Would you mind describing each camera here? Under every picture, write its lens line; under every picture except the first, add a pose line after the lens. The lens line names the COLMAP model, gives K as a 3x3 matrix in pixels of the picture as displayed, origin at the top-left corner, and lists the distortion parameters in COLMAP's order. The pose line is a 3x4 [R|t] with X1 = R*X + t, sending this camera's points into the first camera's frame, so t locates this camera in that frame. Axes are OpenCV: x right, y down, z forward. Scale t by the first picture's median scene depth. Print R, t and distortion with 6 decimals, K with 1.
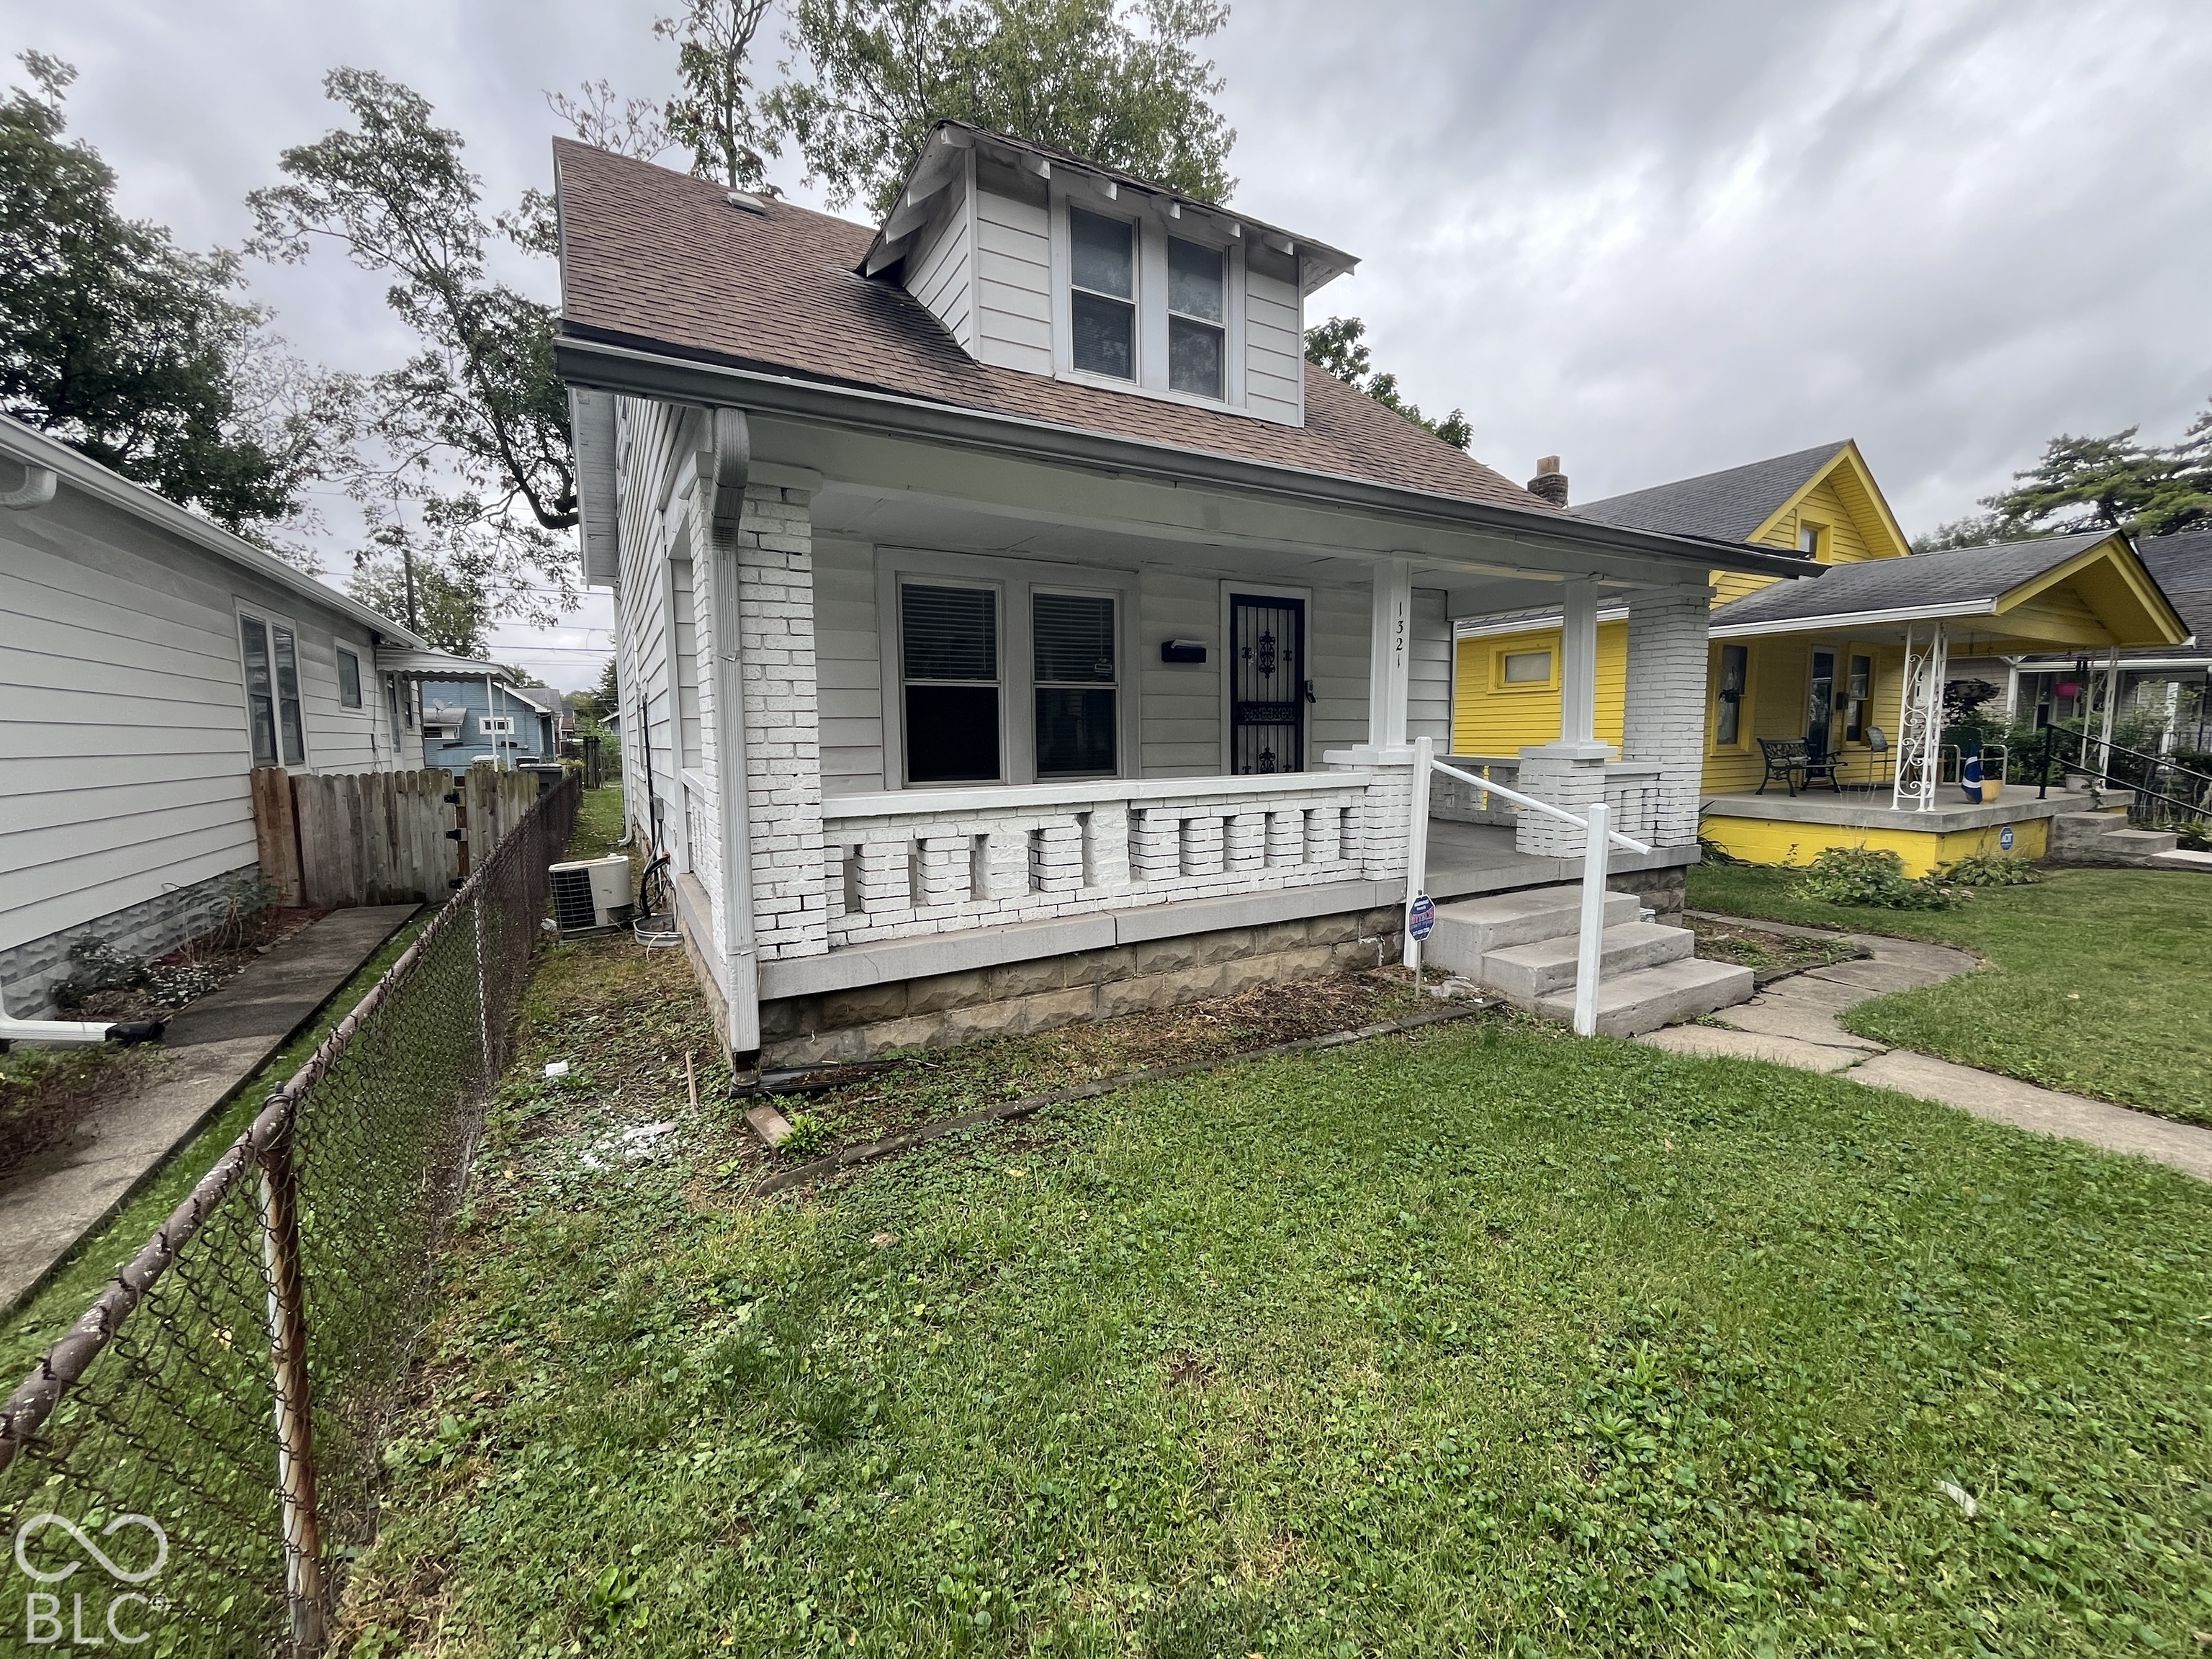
lens RADIAL K [[893.9, 0, 1103.1], [0, 893.9, 826.3], [0, 0, 1]] dist [-0.003008, -0.001201]
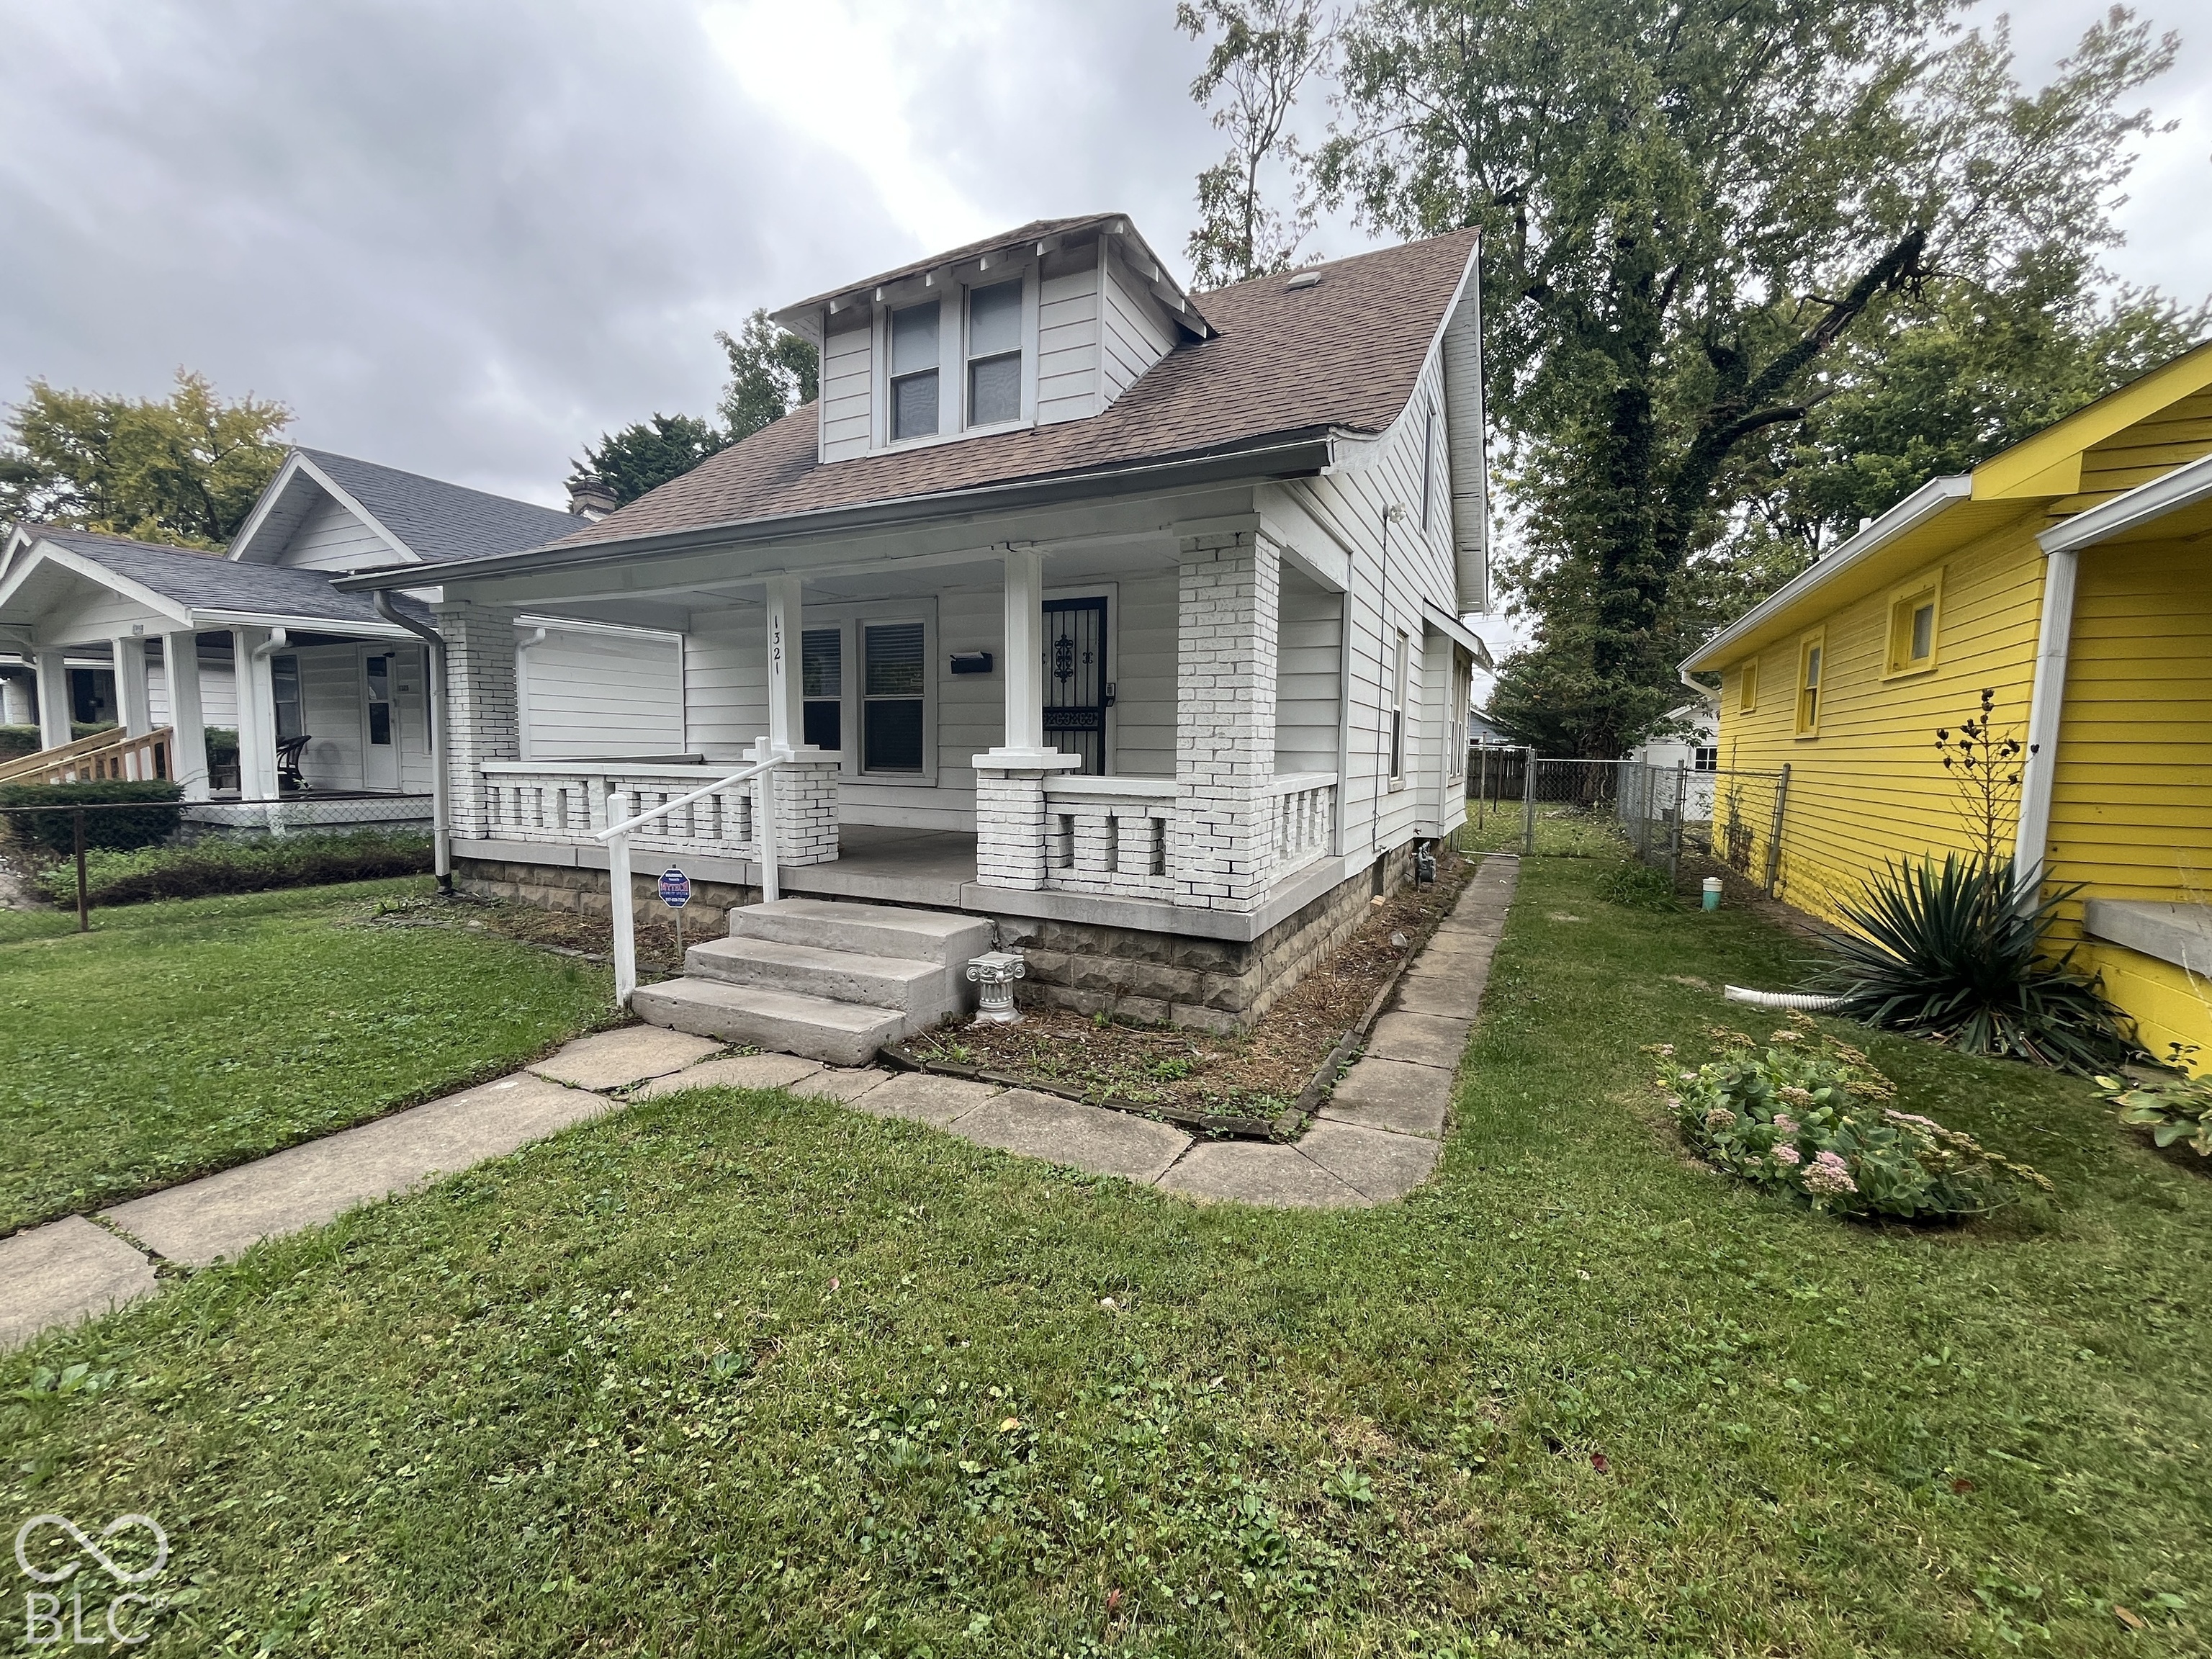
lens RADIAL K [[888.3, 0, 1106.0], [0, 888.3, 829.5], [0, 0, 1]] dist [-0.002674, -0.000597]
pose [[0.563294, 0.091185, -0.821210, 1.252797], [-0.102474, 0.993928, 0.040073, -0.061648], [0.819877, 0.061580, 0.569218, 0.606714]]
